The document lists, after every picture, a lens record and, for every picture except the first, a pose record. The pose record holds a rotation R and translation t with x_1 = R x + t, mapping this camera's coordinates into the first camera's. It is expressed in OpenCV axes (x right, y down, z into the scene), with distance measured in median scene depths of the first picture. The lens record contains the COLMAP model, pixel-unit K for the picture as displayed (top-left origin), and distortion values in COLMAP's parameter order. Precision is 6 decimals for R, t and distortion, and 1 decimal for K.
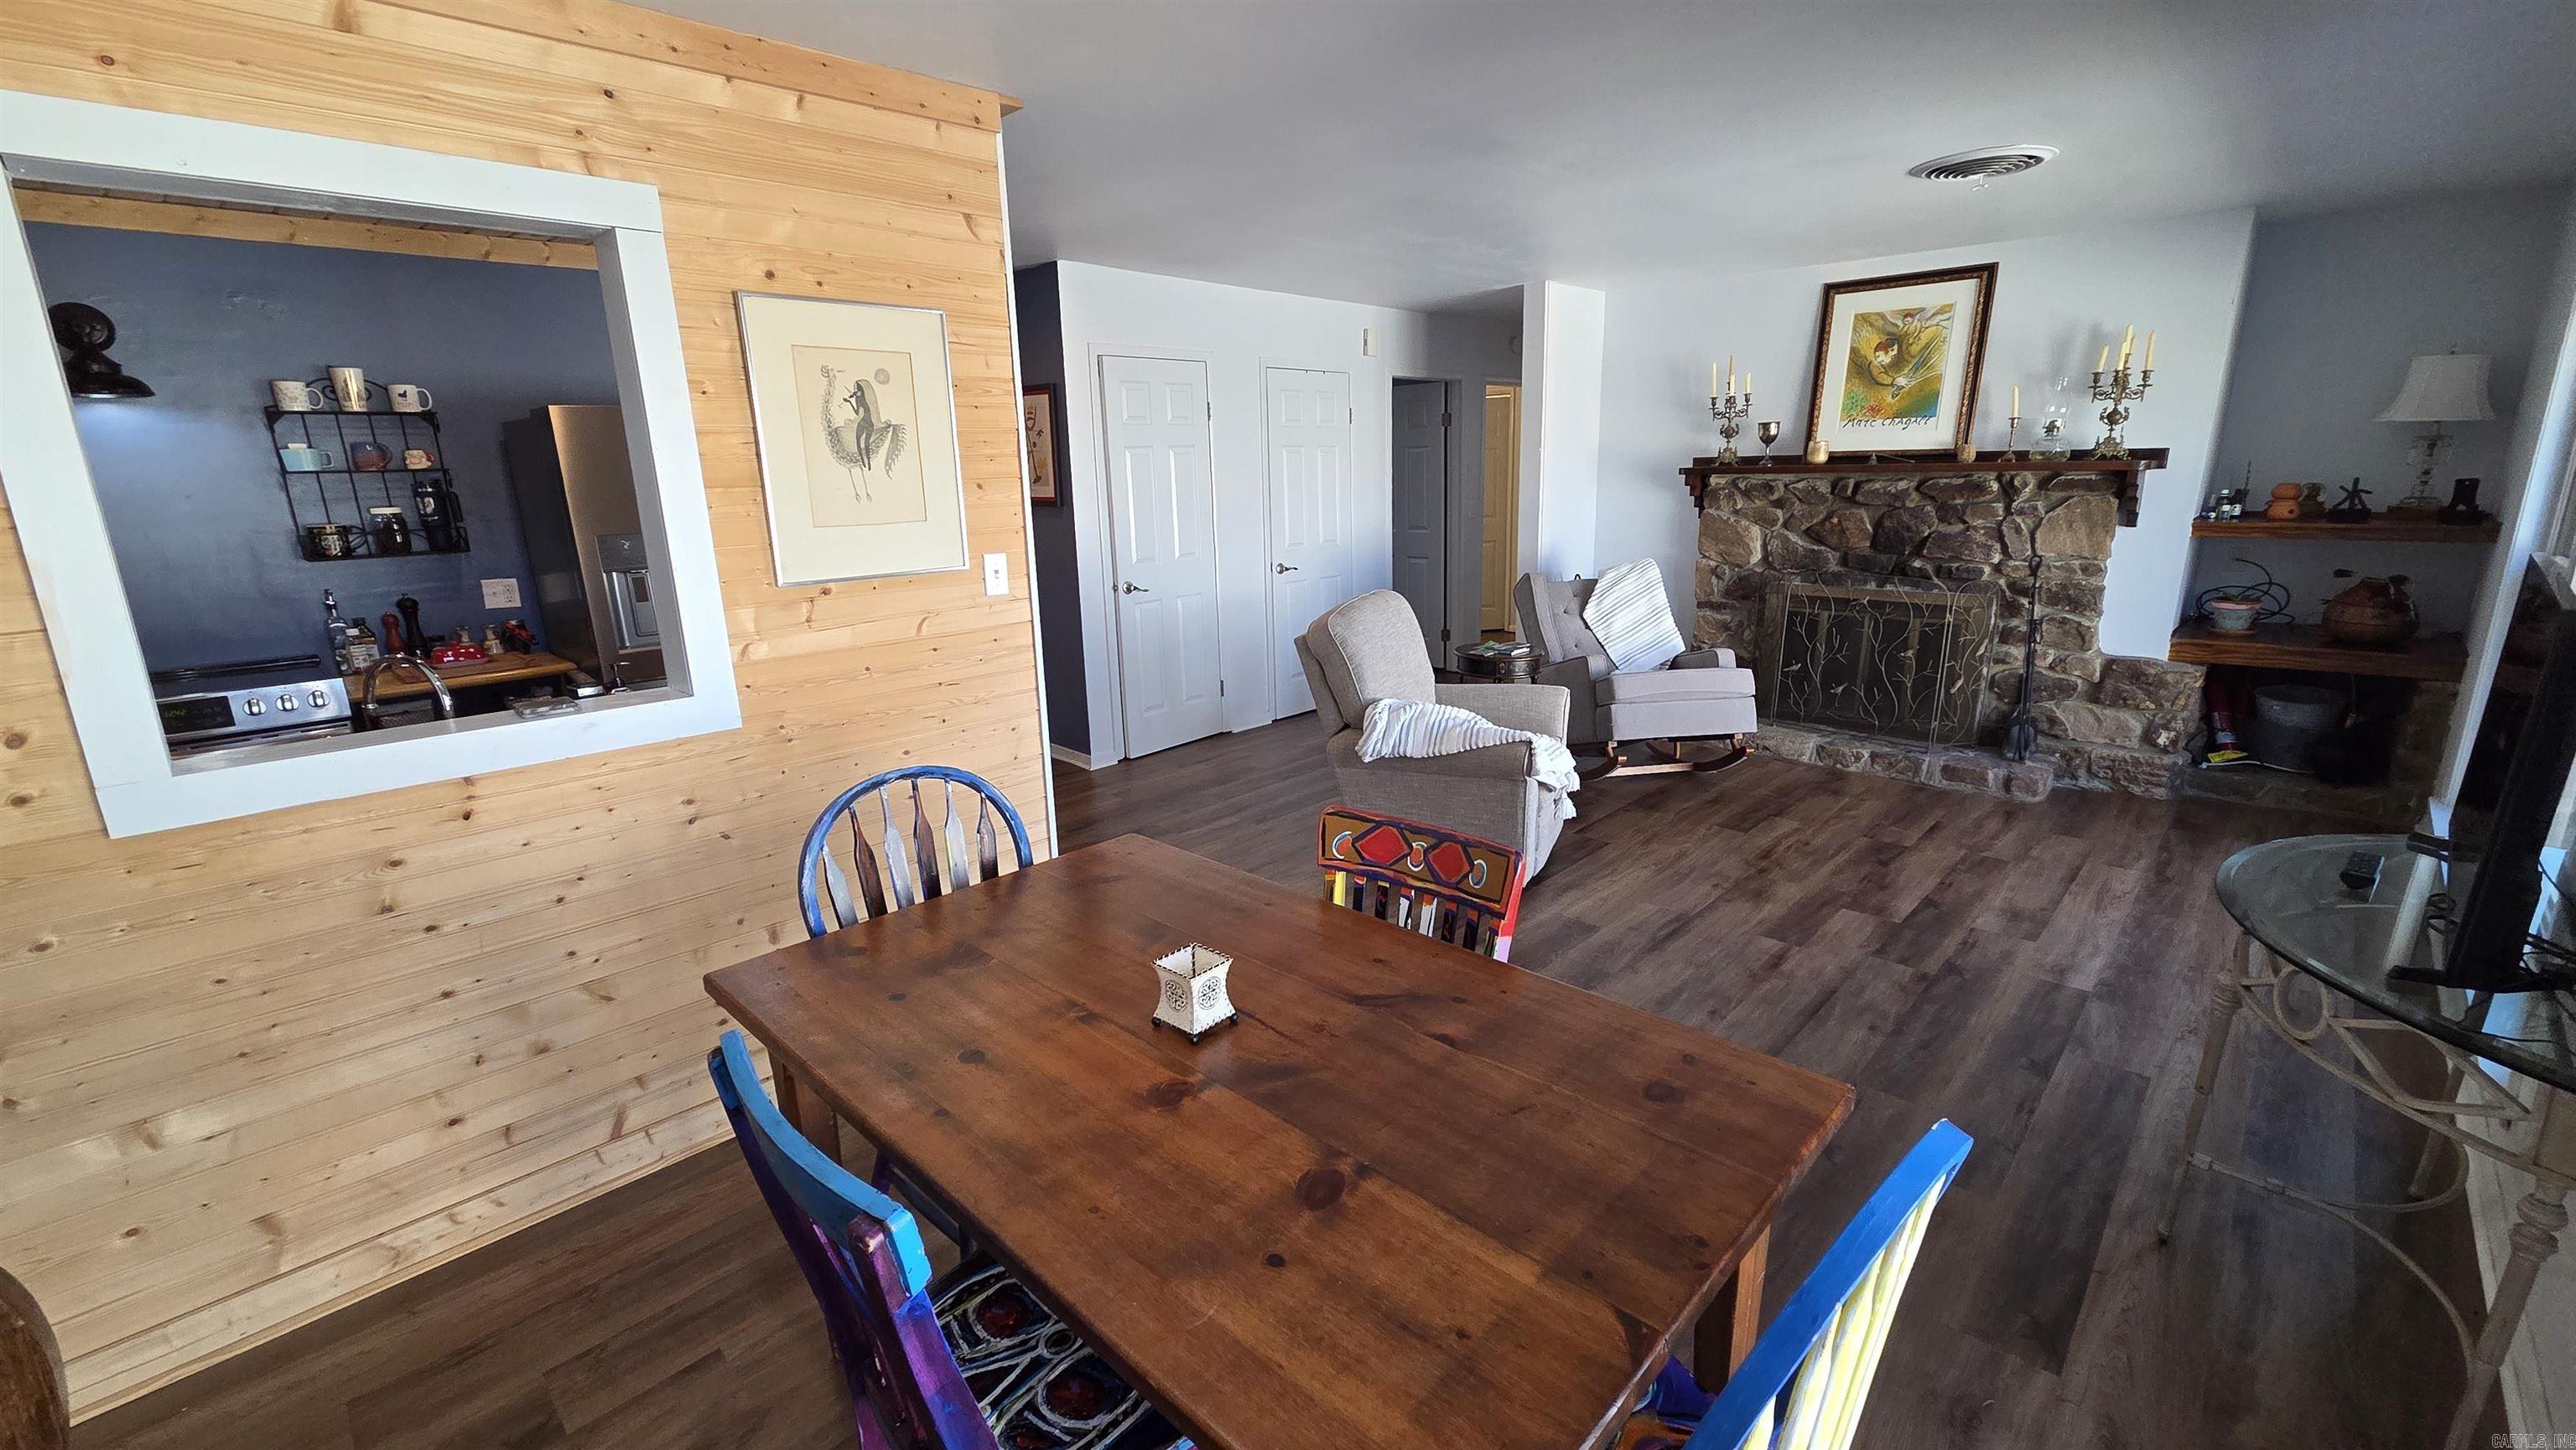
lens RADIAL K [[1055.6, 0, 1283.8], [0, 1055.6, 728.8], [0, 0, 1]] dist [0.006561, -0.000616]
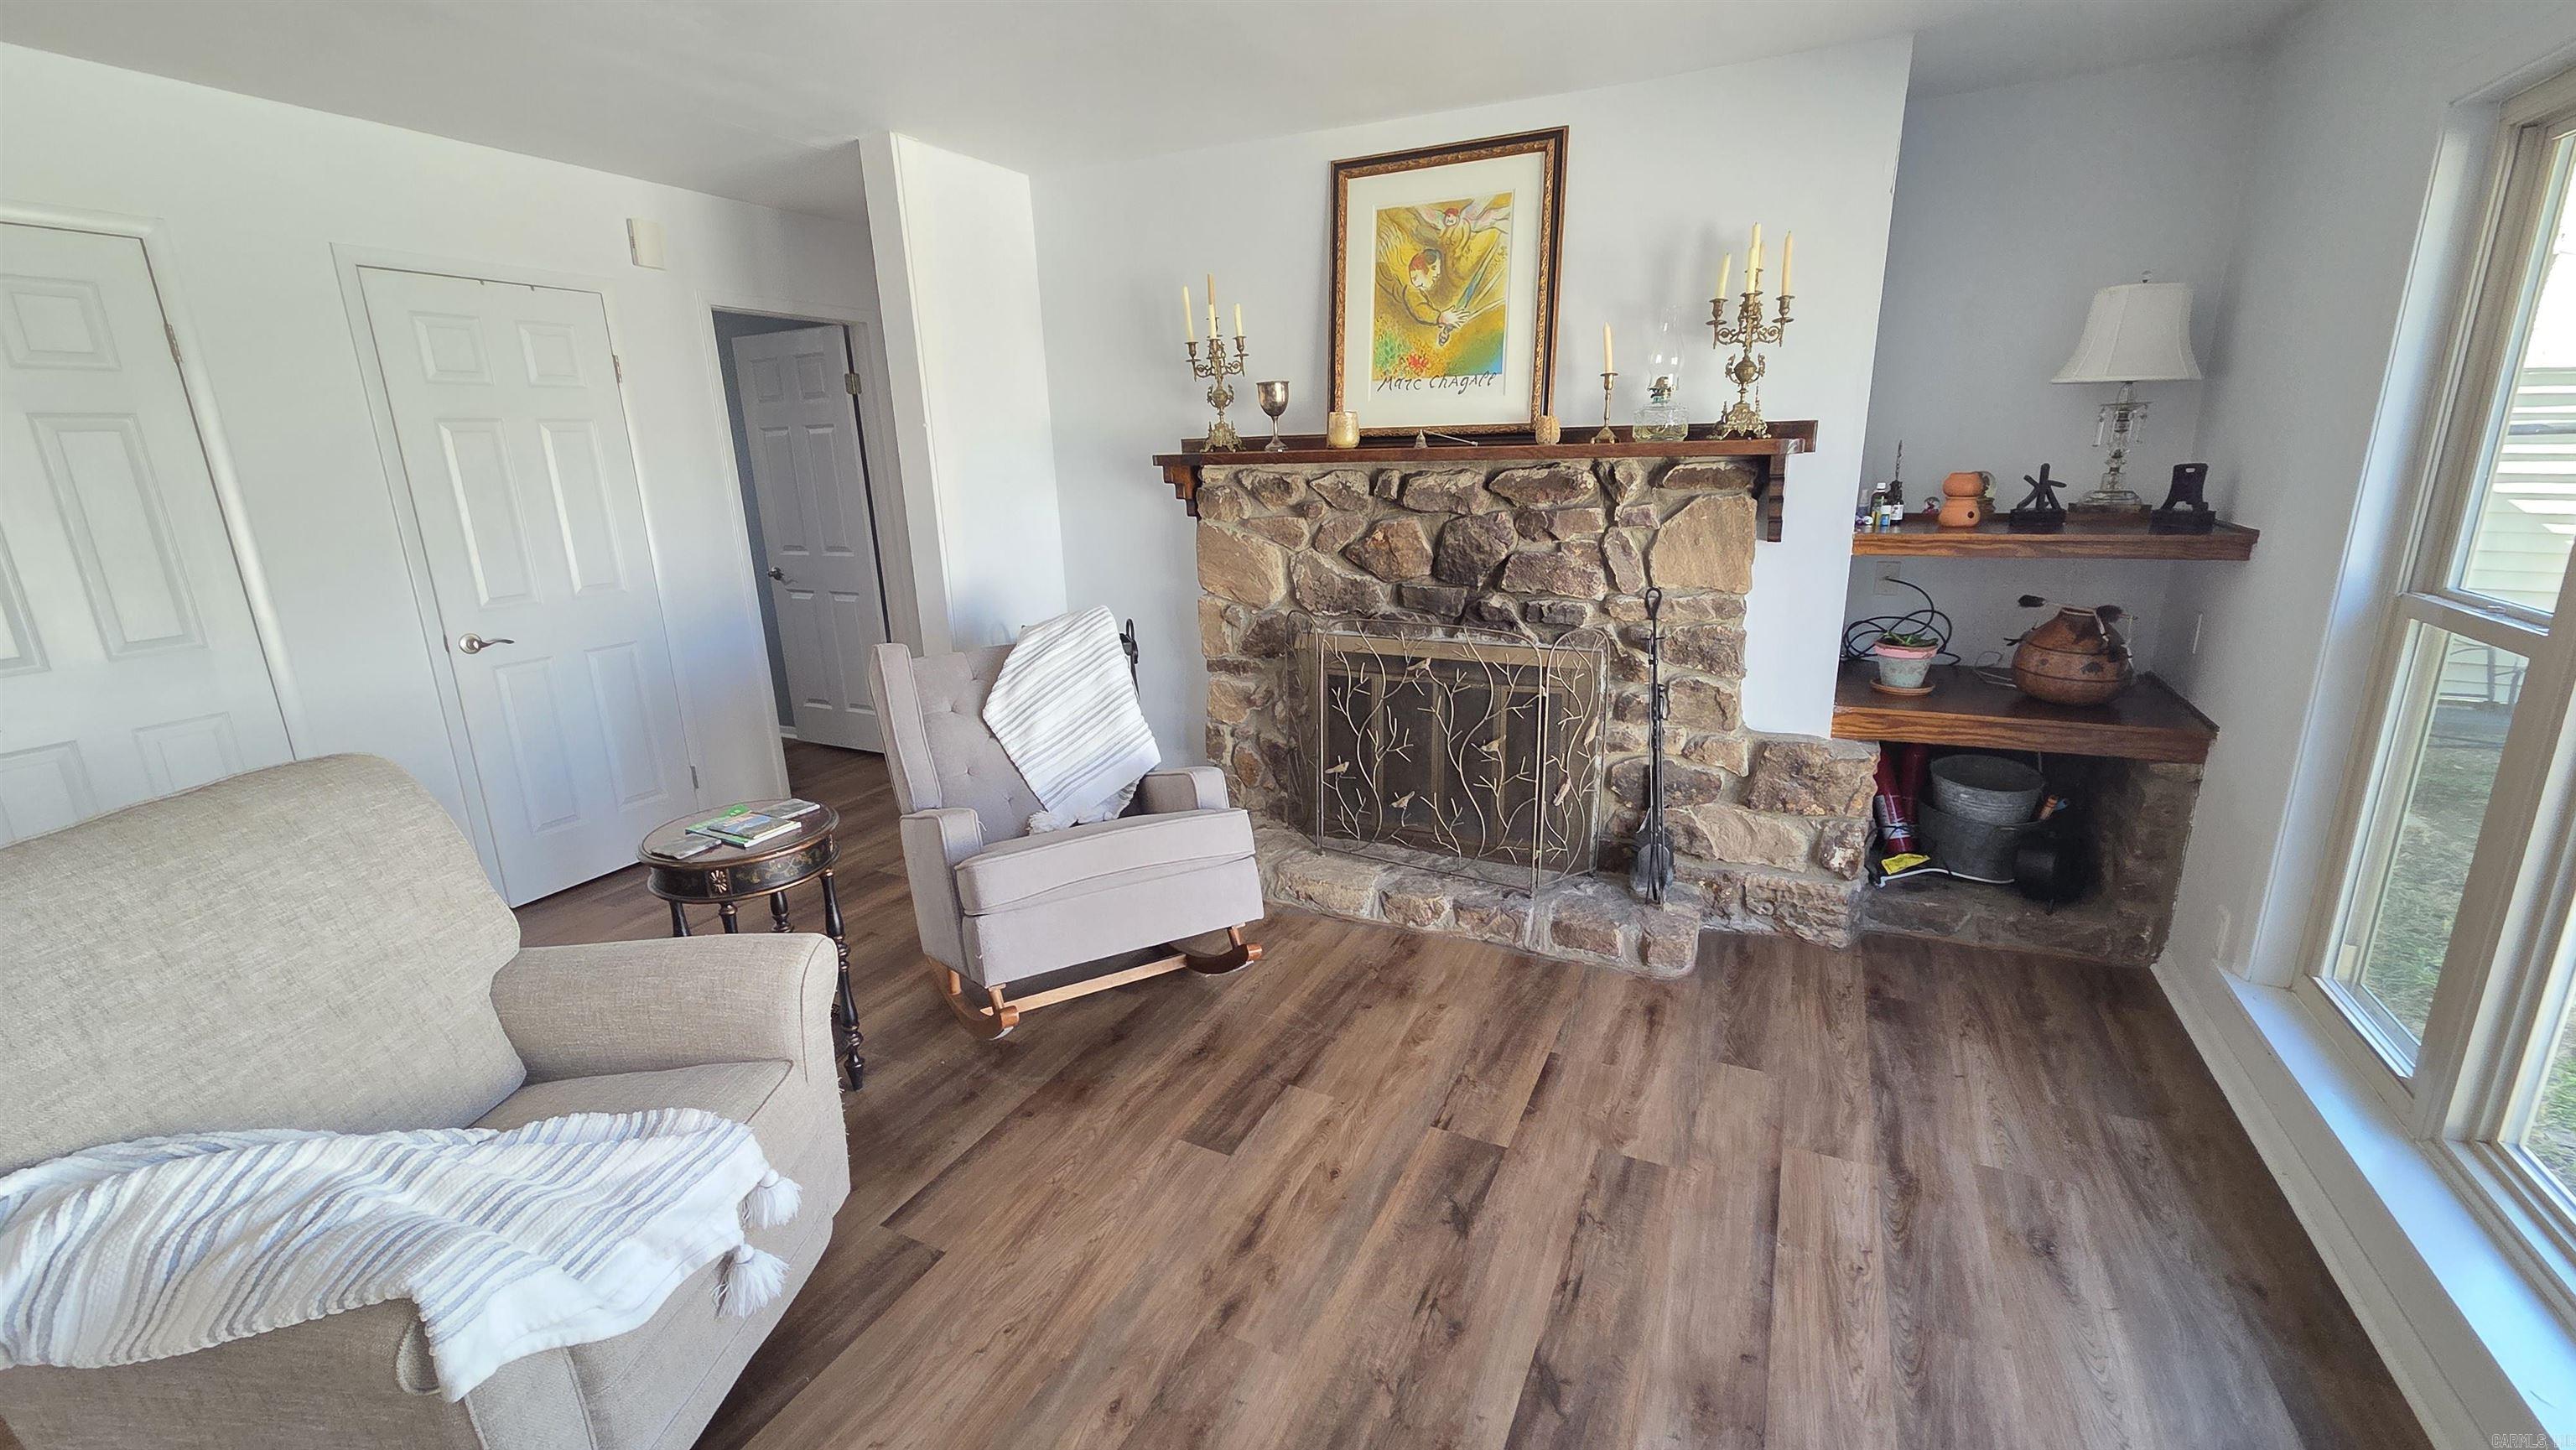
lens RADIAL K [[1055.6, 0, 1293.1], [0, 1055.6, 726.3], [0, 0, 1]] dist [0.006561, -0.000616]
pose [[0.949817, -0.083099, 0.301567, 0.297988], [0.081316, 0.996517, 0.018483, -0.108593], [-0.302053, 0.006967, 0.953266, 0.449250]]
